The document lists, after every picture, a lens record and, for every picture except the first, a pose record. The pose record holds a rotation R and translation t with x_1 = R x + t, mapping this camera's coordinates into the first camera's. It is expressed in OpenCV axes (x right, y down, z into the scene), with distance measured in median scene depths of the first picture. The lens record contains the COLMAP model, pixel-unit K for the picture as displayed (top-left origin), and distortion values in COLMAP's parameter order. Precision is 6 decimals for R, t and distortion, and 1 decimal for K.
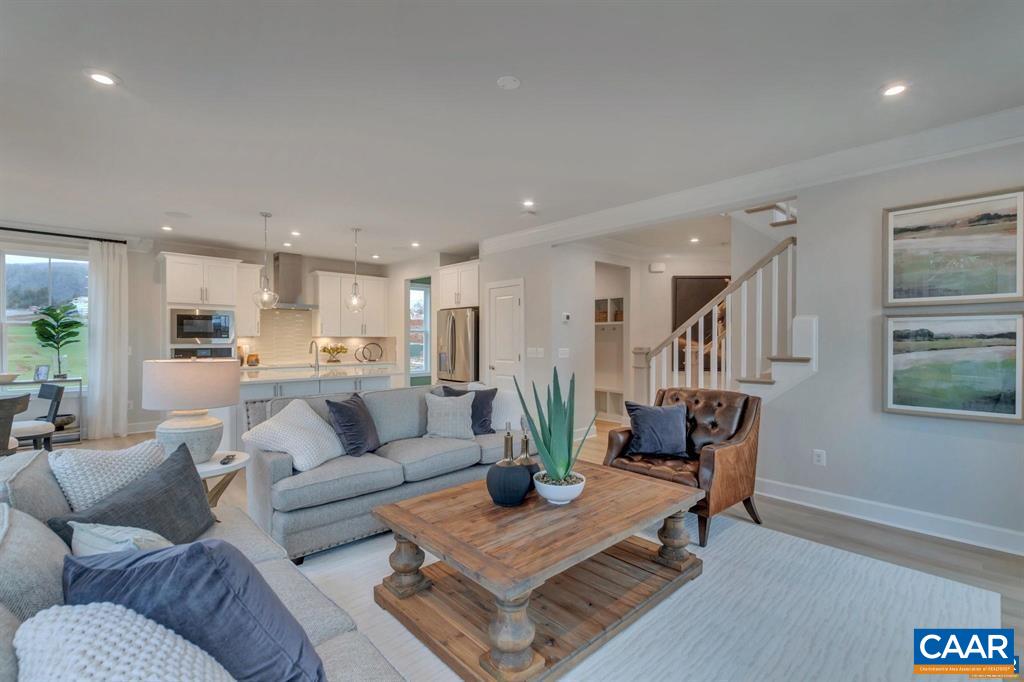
lens RADIAL K [[440.9, 0, 512.0], [0, 440.9, 341.0], [0, 0, 1]] dist [-0.004782, -0.000439]
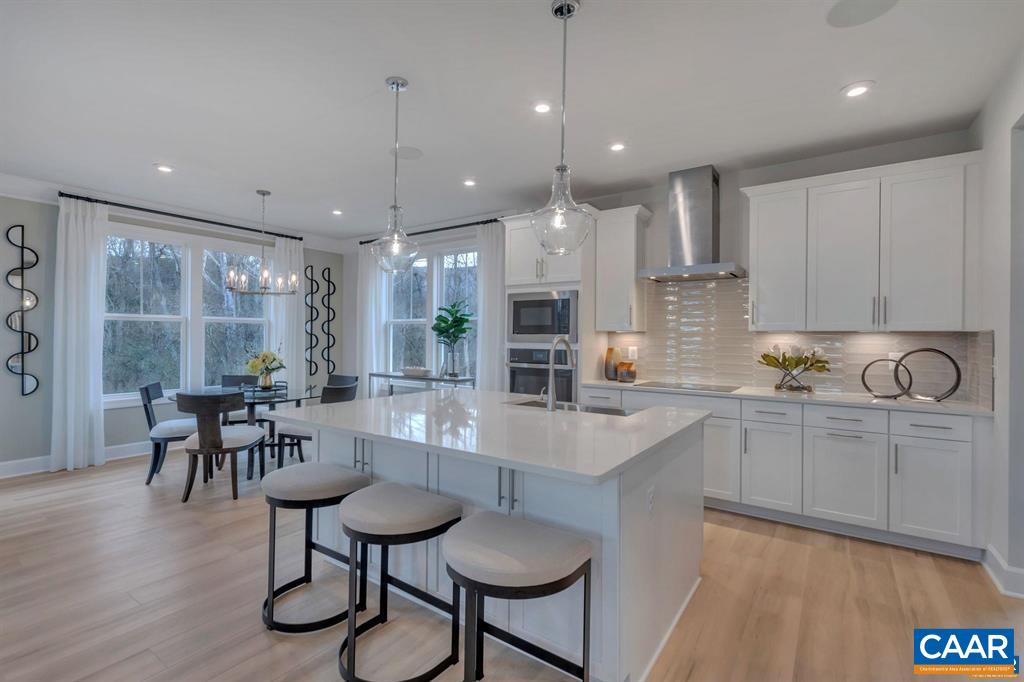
lens RADIAL K [[475.6, 0, 507.5], [0, 475.6, 337.3], [0, 0, 1]] dist [-0.014502, -0.000179]
pose [[0.185860, -0.000211, -0.982576, -0.001141], [-0.010651, 0.999941, -0.002229, 0.000218], [0.982518, 0.010880, 0.185847, 0.786730]]
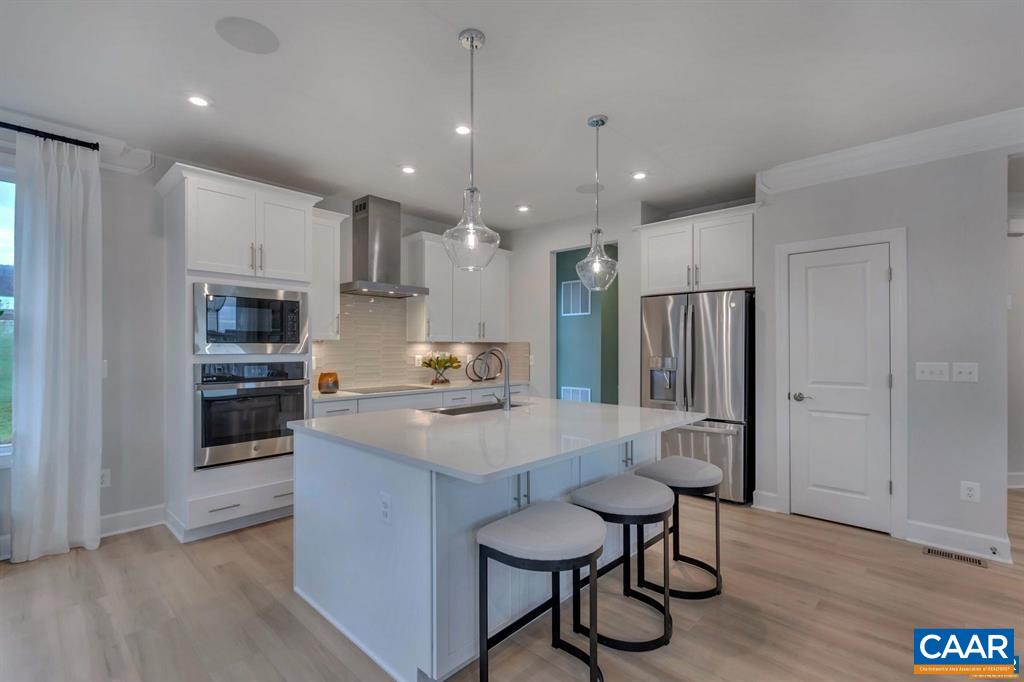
lens RADIAL K [[455.4, 0, 514.3], [0, 455.4, 346.6], [0, 0, 1]] dist [-0.002929, -0.000761]
pose [[0.998582, -0.000604, 0.053224, -0.414165], [0.000864, 0.999988, -0.004865, 0.000026], [-0.053220, 0.004904, 0.998571, 0.441290]]
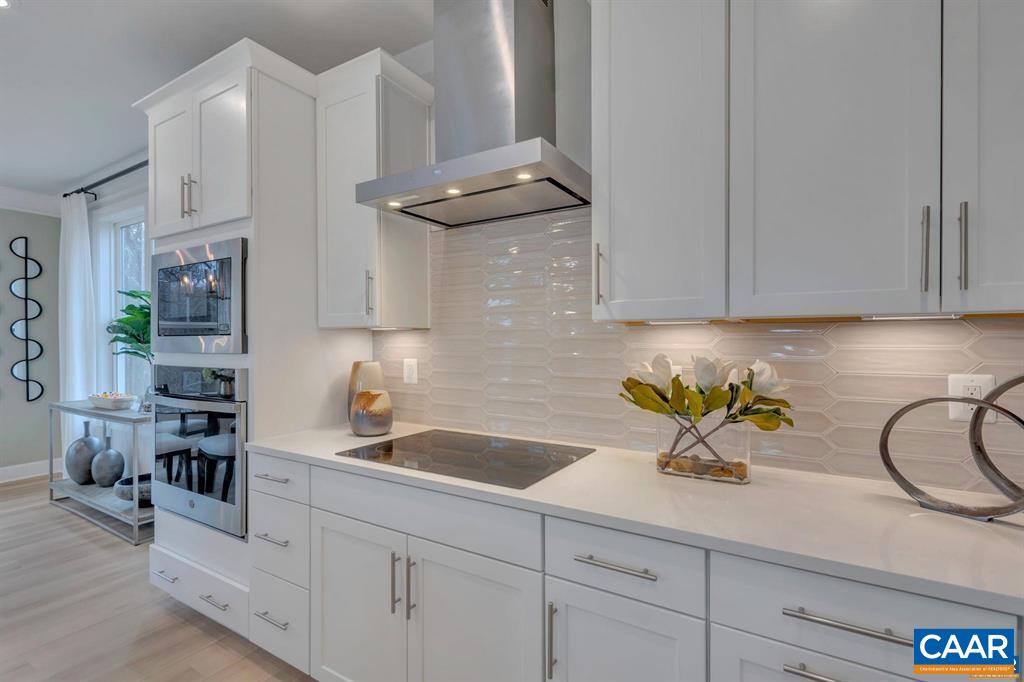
lens RADIAL K [[499.3, 0, 480.2], [0, 499.3, 340.8], [0, 0, 1]] dist [-0.001228, -0.000287]
pose [[0.218374, 0.000068, -0.975865, -0.292794], [0.003428, 0.999994, 0.000837, -0.002754], [0.975859, -0.003528, 0.218372, 1.080972]]
